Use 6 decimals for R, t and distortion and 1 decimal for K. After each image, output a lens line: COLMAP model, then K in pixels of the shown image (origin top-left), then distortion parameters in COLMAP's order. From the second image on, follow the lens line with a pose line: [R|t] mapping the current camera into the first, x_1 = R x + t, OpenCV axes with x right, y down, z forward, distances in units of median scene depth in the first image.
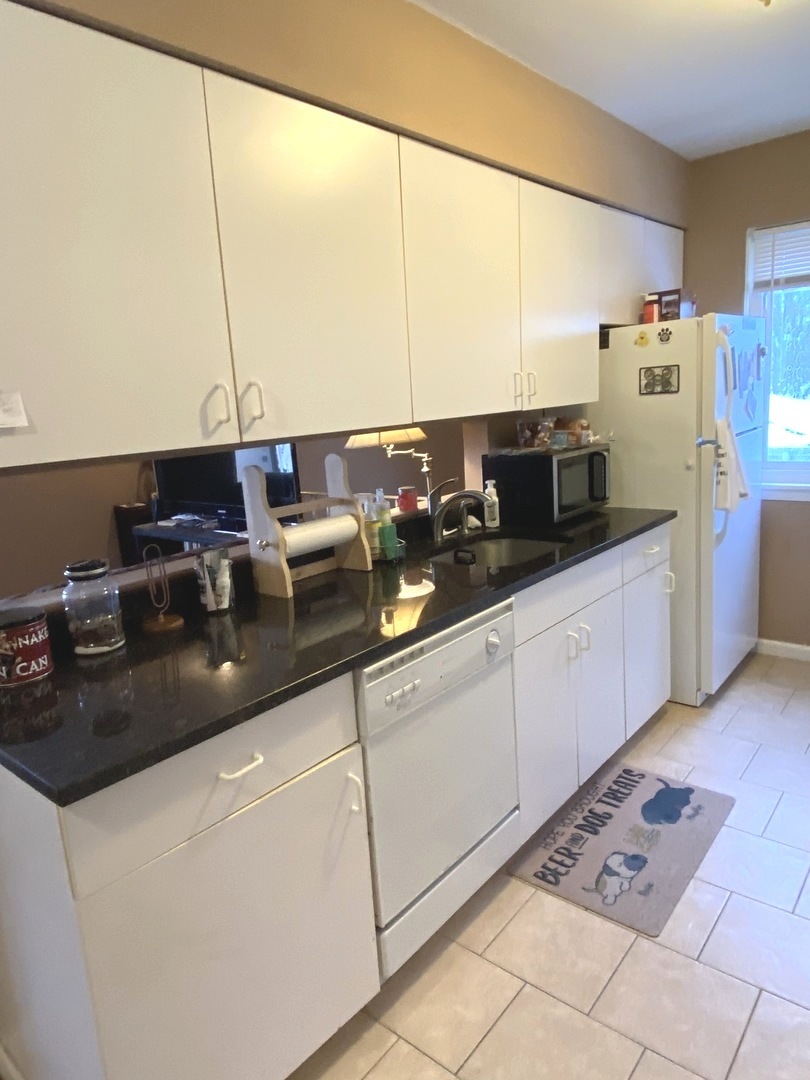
lens RADIAL K [[696.8, 0, 391.5], [0, 696.8, 534.7], [0, 0, 1]] dist [0.032262, -0.035859]
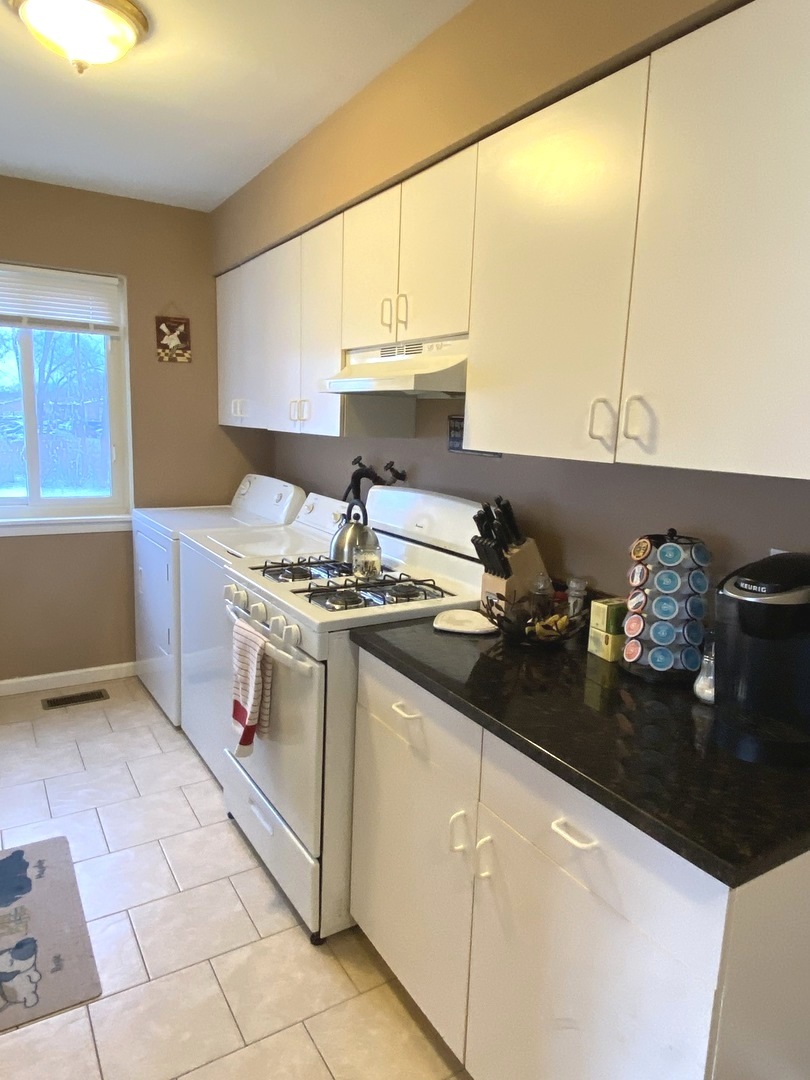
lens RADIAL K [[700.7, 0, 403.9], [0, 700.7, 532.0], [0, 0, 1]] dist [0.086860, -0.083546]
pose [[0.304762, -0.073126, 0.949617, -0.270964], [0.126138, 0.991364, 0.035859, -0.023371], [-0.944039, 0.108854, 0.311354, 0.172161]]
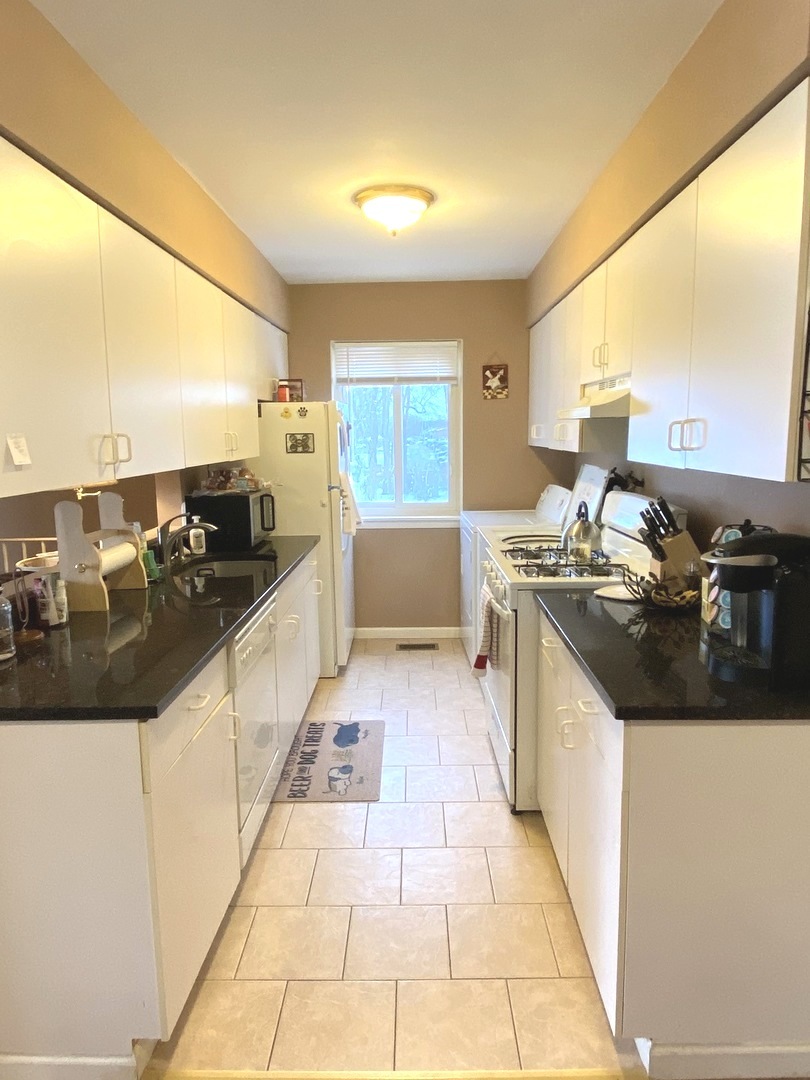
lens RADIAL K [[700.7, 0, 403.9], [0, 700.7, 532.0], [0, 0, 1]] dist [0.086860, -0.083546]
pose [[0.765854, -0.034572, 0.642085, -0.407450], [0.084612, 0.995289, -0.047331, 0.043682], [-0.637424, 0.090577, 0.765171, -0.209686]]
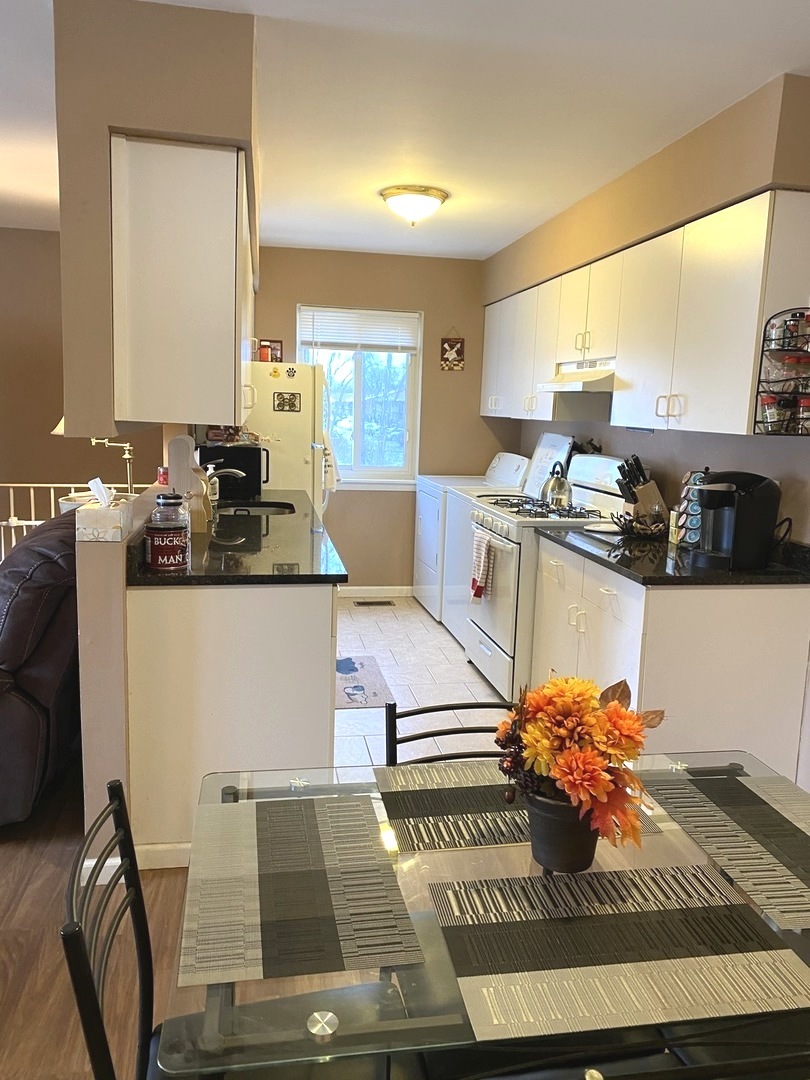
lens RADIAL K [[826.5, 0, 406.7], [0, 826.5, 535.6], [0, 0, 1]] dist [0.077321, -0.078781]
pose [[0.621955, -0.032355, 0.782384, -0.930896], [0.073047, 0.997186, -0.016831, 0.119075], [-0.779638, 0.067619, 0.622569, -0.292677]]
